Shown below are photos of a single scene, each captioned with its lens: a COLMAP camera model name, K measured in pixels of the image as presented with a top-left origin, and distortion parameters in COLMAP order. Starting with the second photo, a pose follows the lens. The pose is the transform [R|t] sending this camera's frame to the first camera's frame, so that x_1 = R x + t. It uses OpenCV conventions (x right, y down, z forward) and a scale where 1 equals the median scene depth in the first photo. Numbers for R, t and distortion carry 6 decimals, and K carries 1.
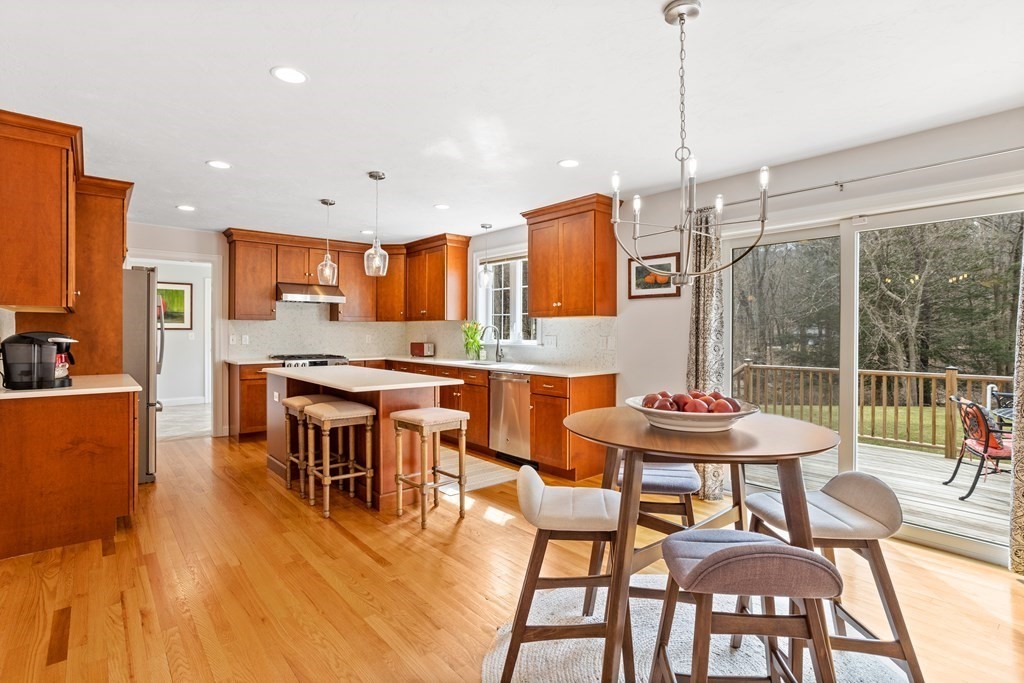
lens RADIAL K [[505.5, 0, 517.2], [0, 505.5, 331.8], [0, 0, 1]] dist [-0.051570, 0.036209]
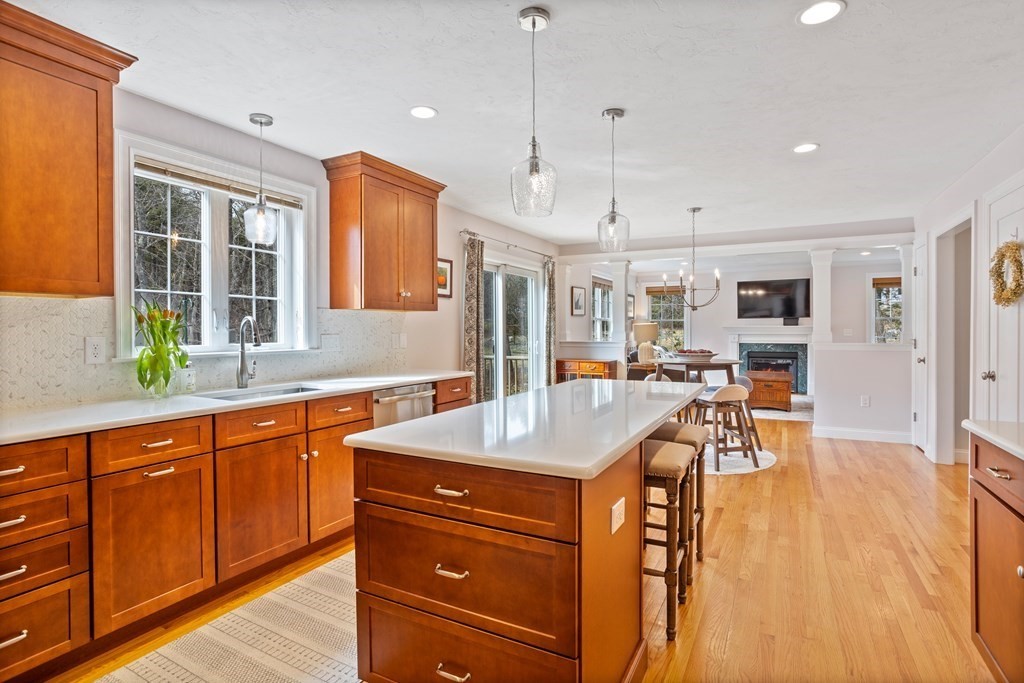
lens RADIAL K [[505.5, 0, 517.2], [0, 505.5, 331.8], [0, 0, 1]] dist [-0.051570, 0.036209]
pose [[-0.358525, -0.007649, 0.933489, -0.769237], [0.003642, 0.999947, 0.009593, -0.001721], [-0.933513, 0.006839, -0.358478, 1.170451]]
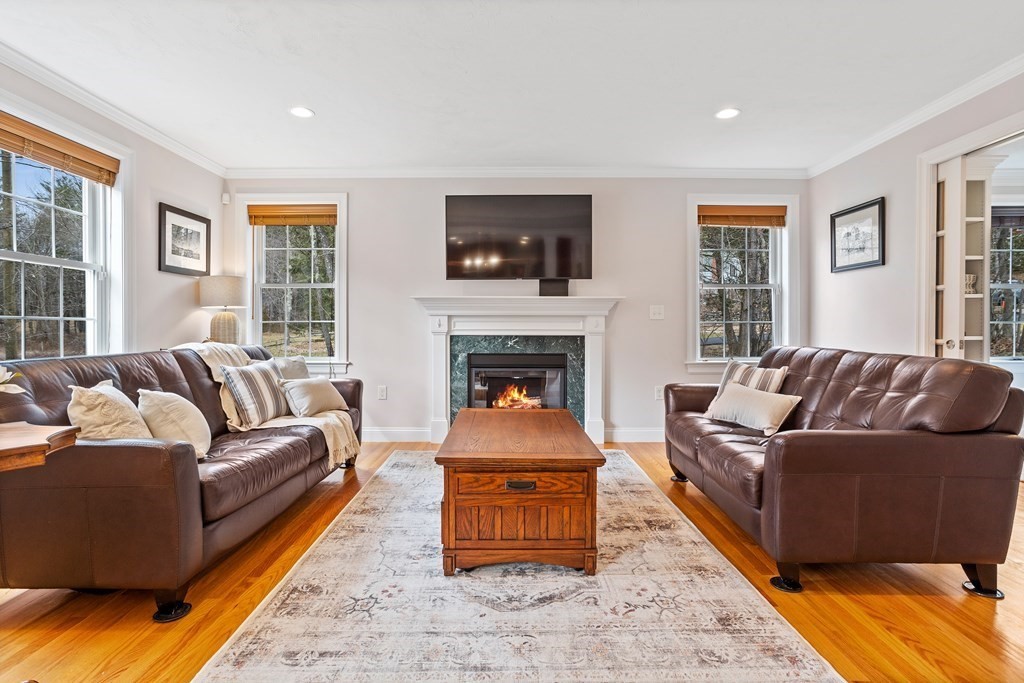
lens RADIAL K [[505.5, 0, 517.2], [0, 505.5, 331.8], [0, 0, 1]] dist [-0.051570, 0.036209]
pose [[-0.762789, -0.009081, 0.646583, 0.200683], [-0.001806, 0.999927, 0.011913, 0.053683], [-0.646645, 0.007919, -0.762750, 0.135401]]
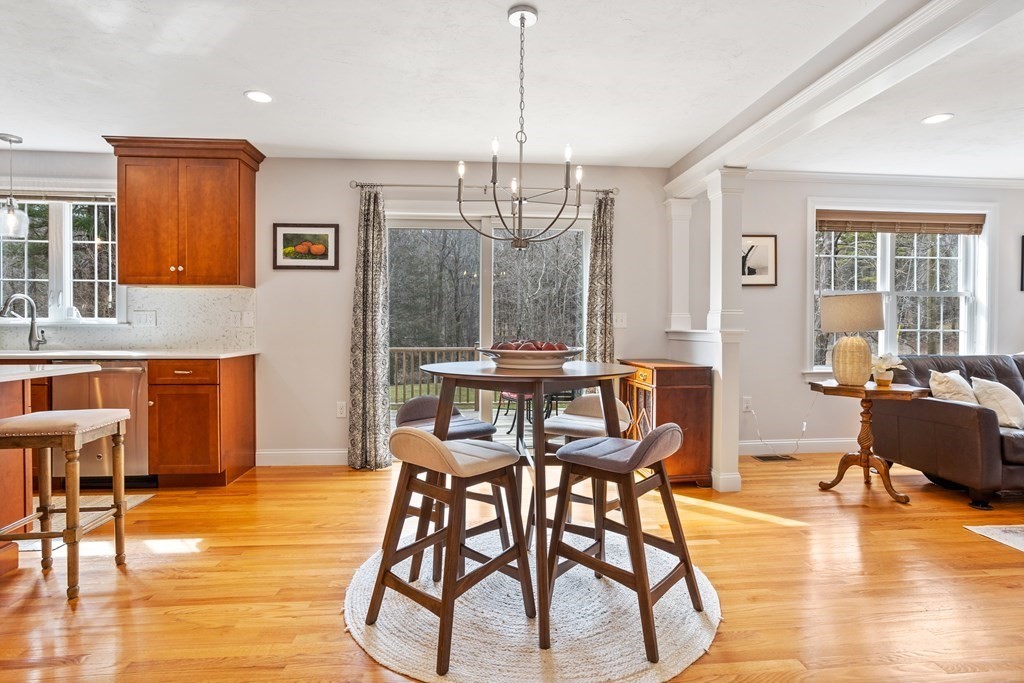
lens RADIAL K [[521.8, 0, 511.9], [0, 521.8, 331.2], [0, 0, 1]] dist [-0.063634, 0.040981]
pose [[0.583266, -0.007081, 0.812251, -0.269922], [0.000395, 0.999964, 0.008434, 0.036694], [-0.812281, -0.004598, 0.583248, 0.129597]]
